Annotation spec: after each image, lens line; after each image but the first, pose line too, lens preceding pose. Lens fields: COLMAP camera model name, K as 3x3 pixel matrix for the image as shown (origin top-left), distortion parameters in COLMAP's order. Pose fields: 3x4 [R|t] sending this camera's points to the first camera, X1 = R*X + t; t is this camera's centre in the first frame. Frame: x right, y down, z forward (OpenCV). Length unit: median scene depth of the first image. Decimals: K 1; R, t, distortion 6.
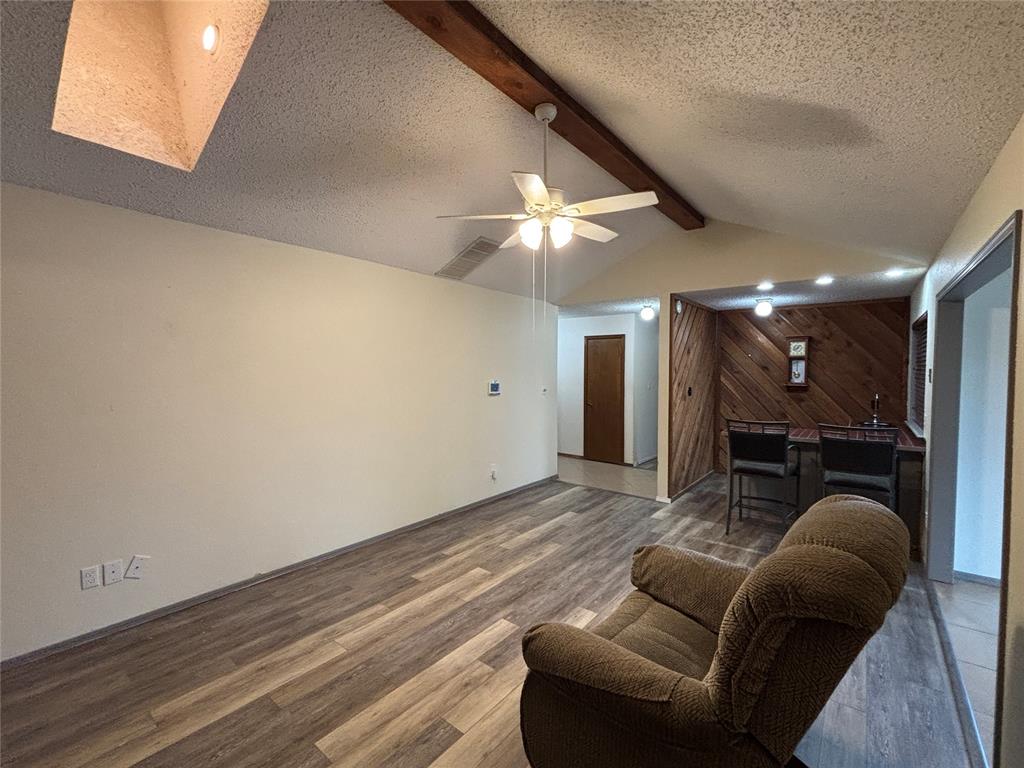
lens RADIAL K [[447.0, 0, 512.0], [0, 447.0, 384.0], [0, 0, 1]] dist [0.002541, 0.000153]
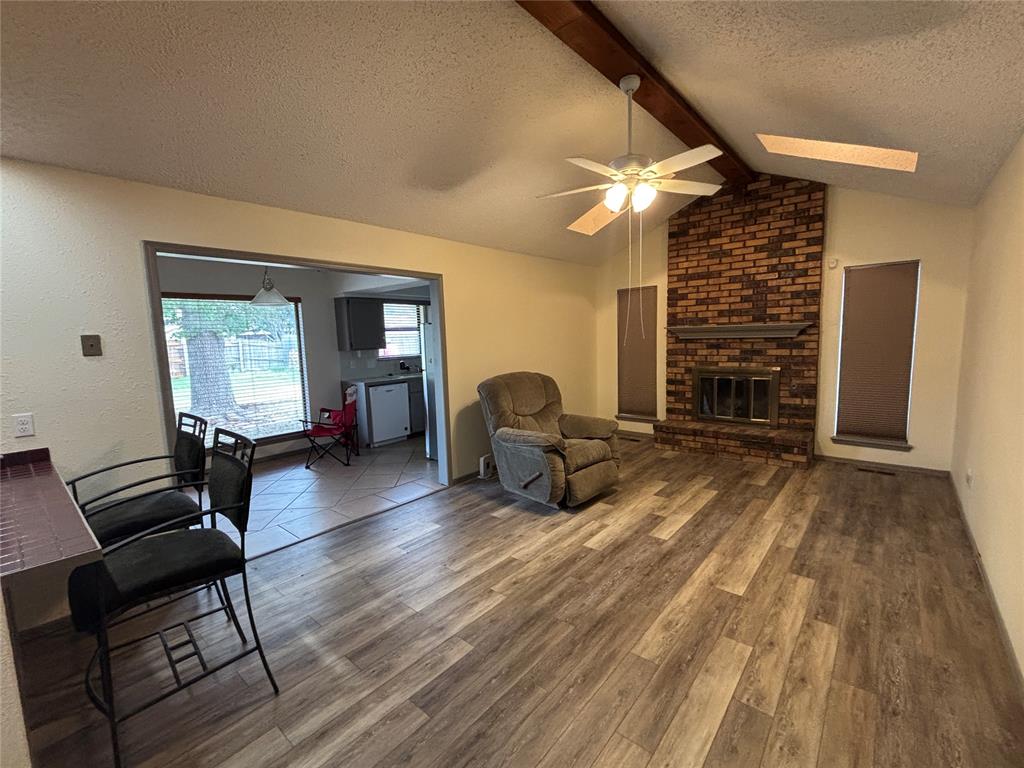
lens RADIAL K [[447.0, 0, 512.0], [0, 447.0, 384.0], [0, 0, 1]] dist [0.002541, 0.000153]
pose [[-0.999026, 0.021865, 0.038339, 0.236374], [0.027175, 0.989207, 0.143983, -0.036836], [-0.034777, 0.144885, -0.988837, 1.531049]]
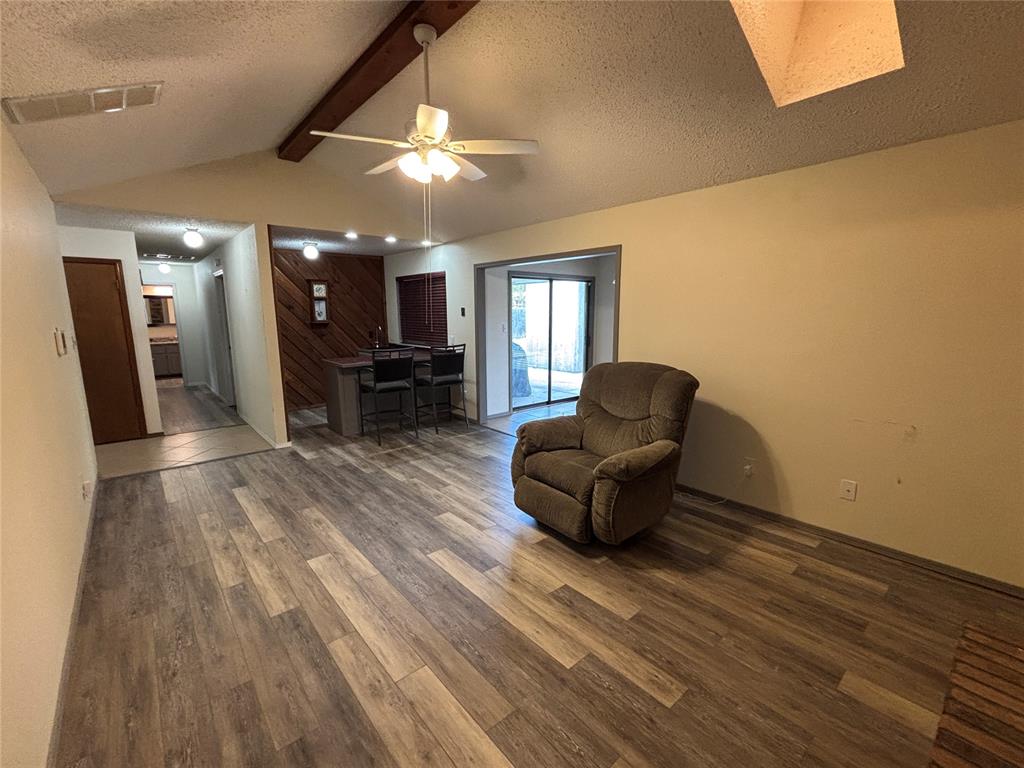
lens RADIAL K [[447.0, 0, 512.0], [0, 447.0, 384.0], [0, 0, 1]] dist [0.002541, 0.000153]
pose [[0.192978, -0.167349, 0.966827, -0.656323], [0.043011, 0.985844, 0.162055, -0.009989], [-0.980260, 0.010311, 0.197444, 0.443436]]
